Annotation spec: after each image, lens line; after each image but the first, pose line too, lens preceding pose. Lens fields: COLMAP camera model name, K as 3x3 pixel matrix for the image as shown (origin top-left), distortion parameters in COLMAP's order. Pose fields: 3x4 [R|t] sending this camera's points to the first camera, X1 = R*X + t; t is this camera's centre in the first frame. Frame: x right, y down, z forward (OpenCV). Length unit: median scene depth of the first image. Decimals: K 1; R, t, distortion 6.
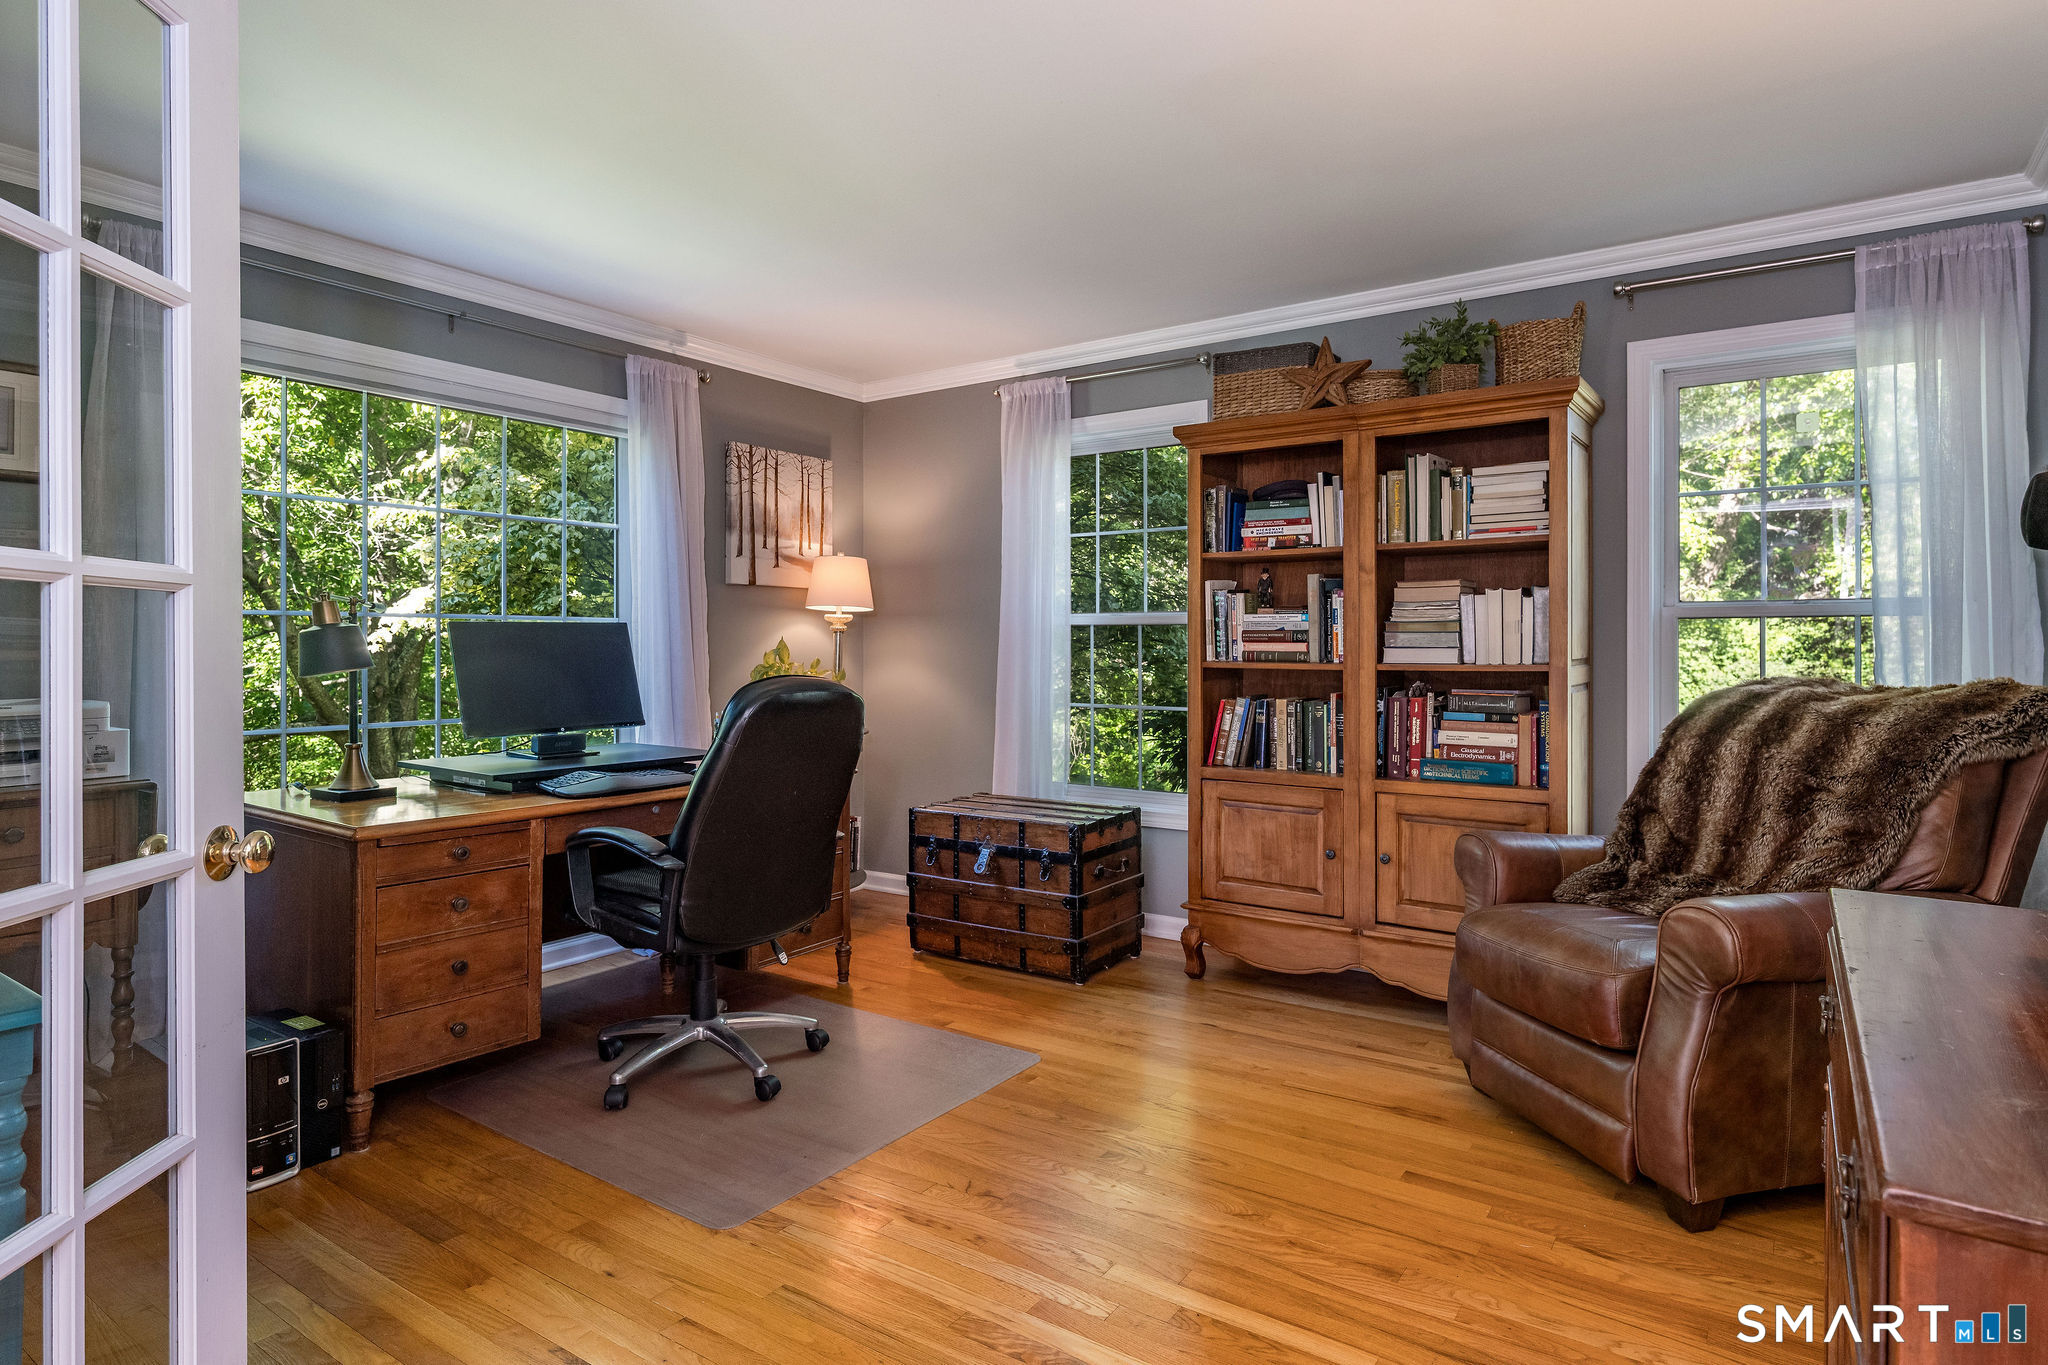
lens RADIAL K [[1109.7, 0, 1003.0], [0, 1109.7, 644.0], [0, 0, 1]] dist [0.002573, -0.003591]
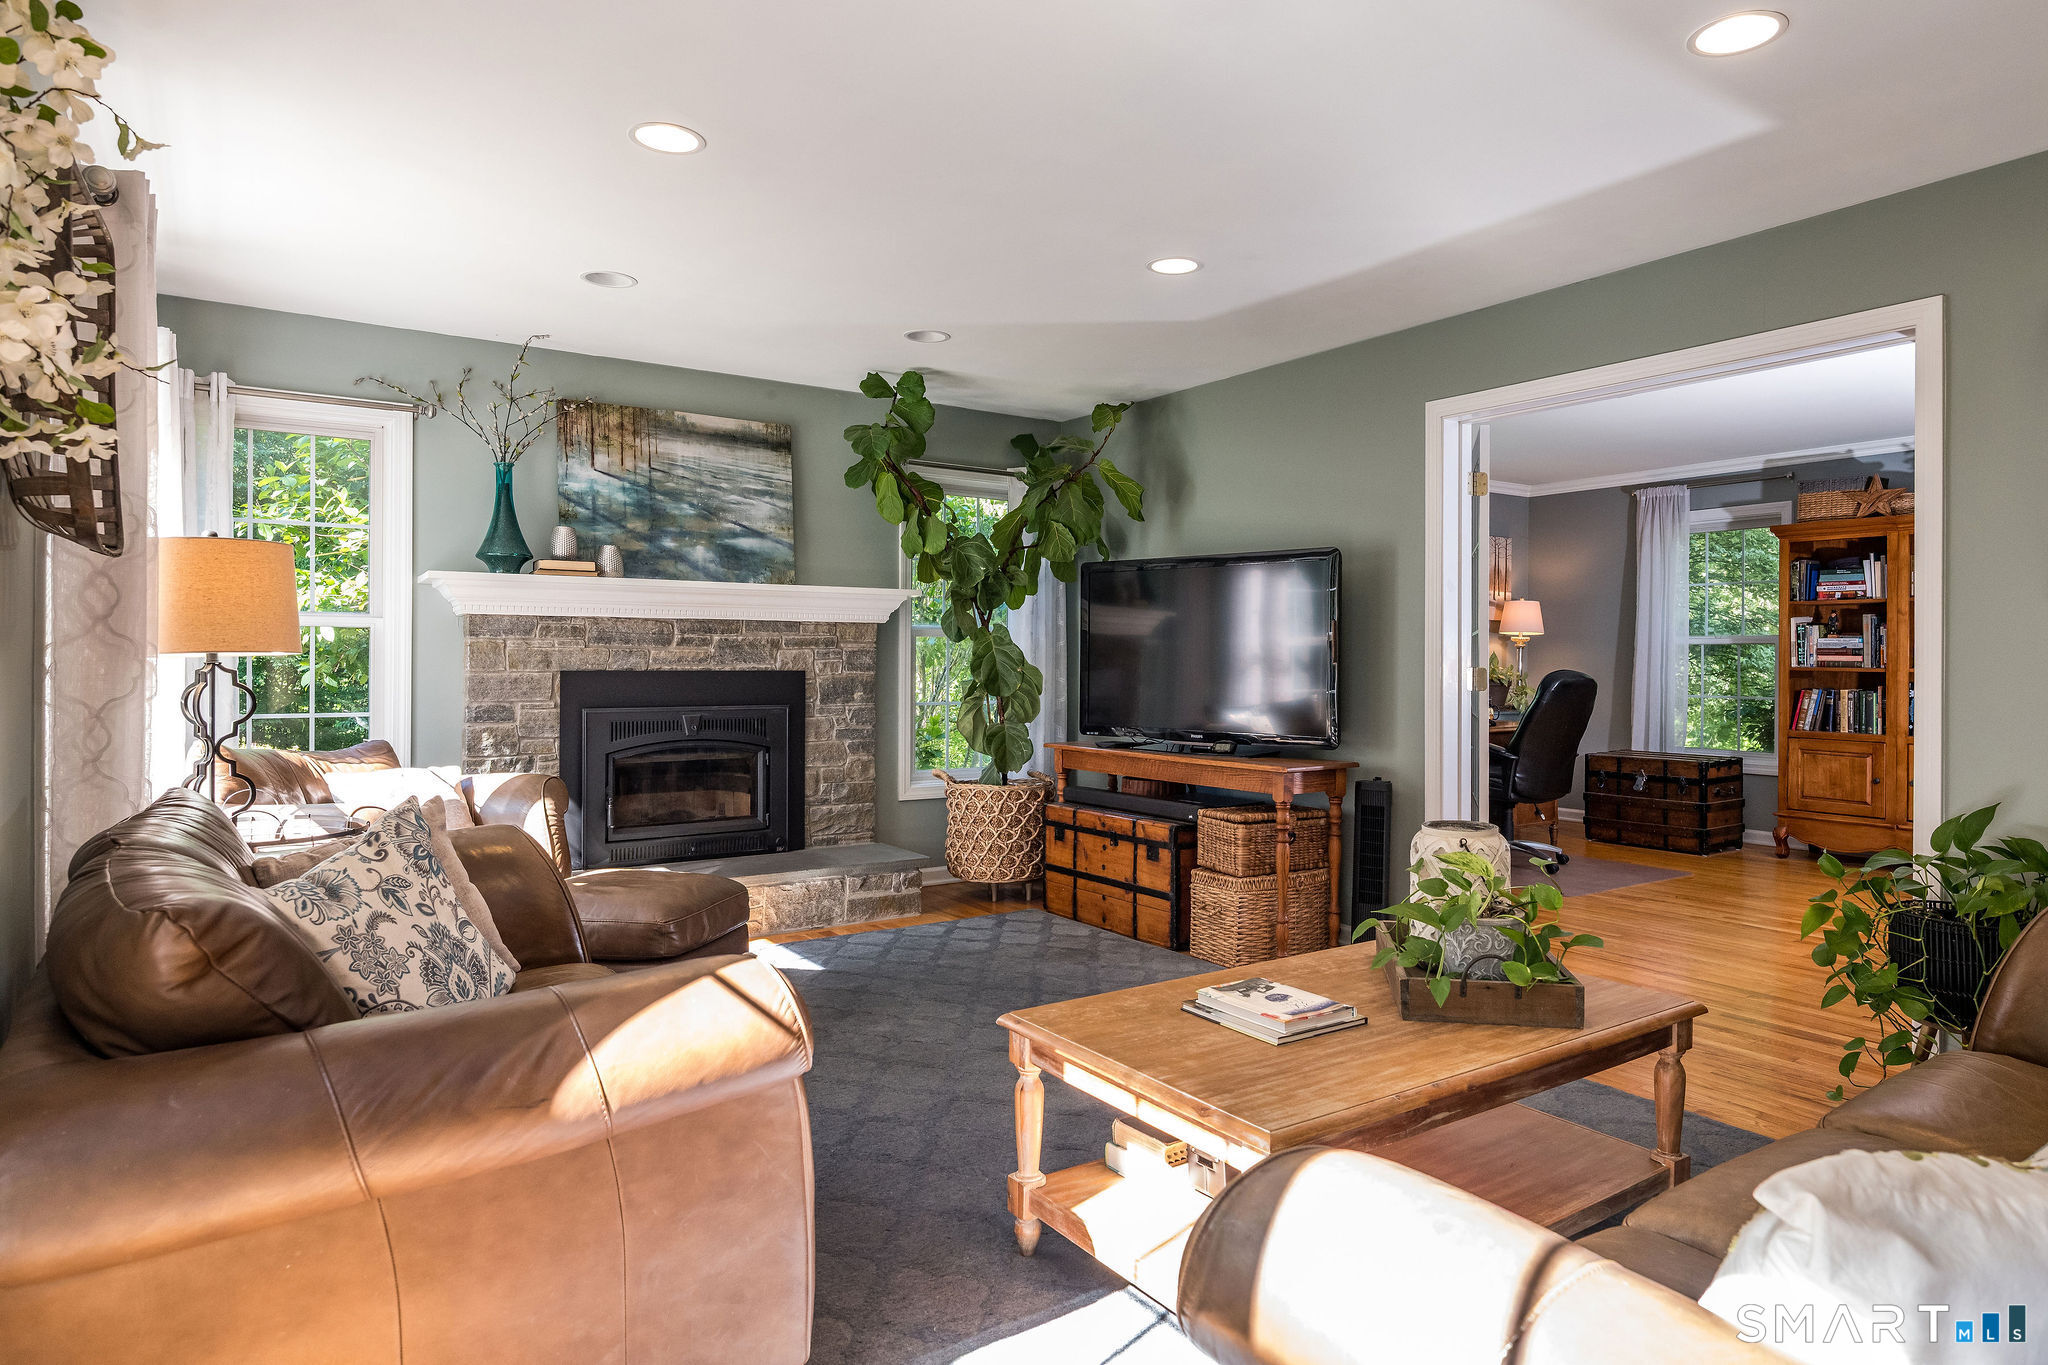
lens RADIAL K [[1193.8, 0, 1052.5], [0, 1193.8, 668.1], [0, 0, 1]] dist [-0.003137, -0.001991]
pose [[0.938760, 0.006176, -0.344516, -0.238670], [-0.003172, 0.999952, 0.009283, 0.004629], [0.344556, -0.007622, 0.938735, -1.045849]]
